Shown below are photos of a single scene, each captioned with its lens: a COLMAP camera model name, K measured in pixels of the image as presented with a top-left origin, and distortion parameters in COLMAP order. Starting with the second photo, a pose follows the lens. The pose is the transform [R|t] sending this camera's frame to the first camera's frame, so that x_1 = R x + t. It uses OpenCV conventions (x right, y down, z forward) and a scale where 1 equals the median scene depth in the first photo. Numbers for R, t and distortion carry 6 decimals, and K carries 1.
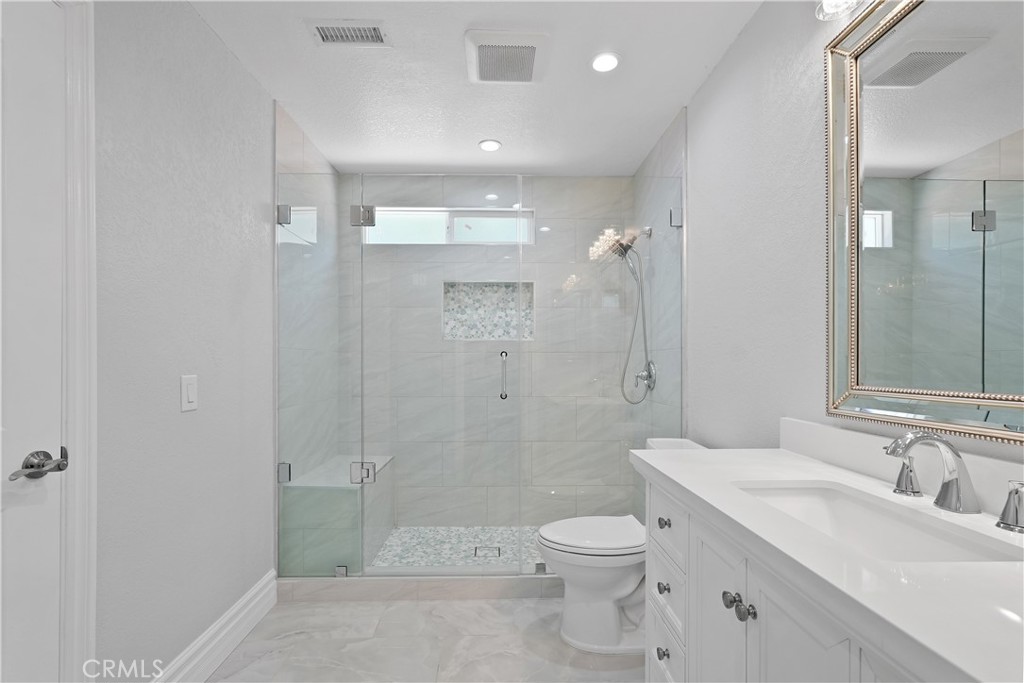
lens RADIAL K [[458.6, 0, 502.3], [0, 458.6, 360.6], [0, 0, 1]] dist [-0.007095, 0.006560]
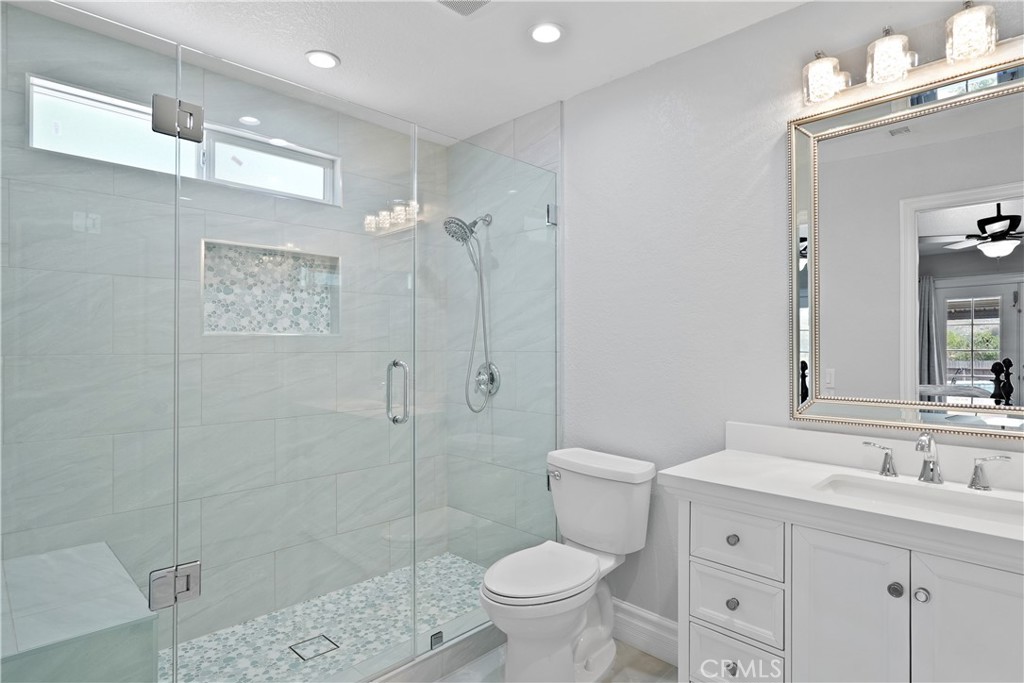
lens RADIAL K [[546.5, 0, 504.9], [0, 546.5, 337.3], [0, 0, 1]] dist [0.004890, 0.000853]
pose [[0.728221, 0.008319, 0.685292, -0.389644], [-0.001923, 0.999947, -0.010095, -0.038627], [-0.685340, 0.006034, 0.728198, 0.204979]]
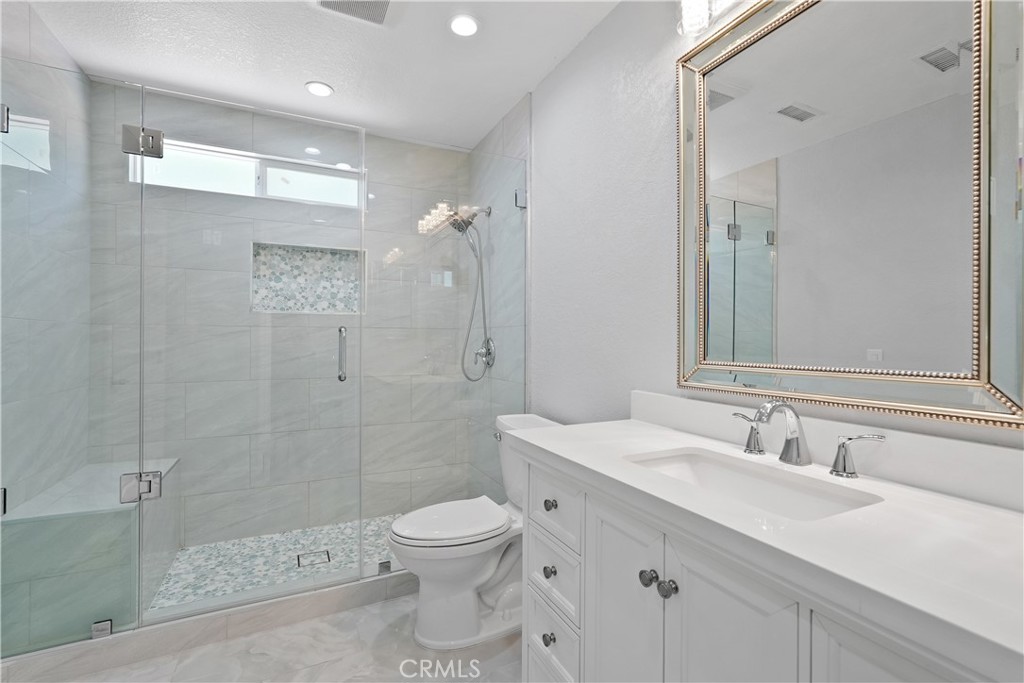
lens RADIAL K [[458.6, 0, 501.0], [0, 458.6, 336.1], [0, 0, 1]] dist [-0.007095, 0.006560]
pose [[0.912154, 0.005938, 0.409805, -0.066188], [-0.004924, 0.999982, -0.003531, -0.000275], [-0.409818, 0.001203, 0.912167, 0.069210]]
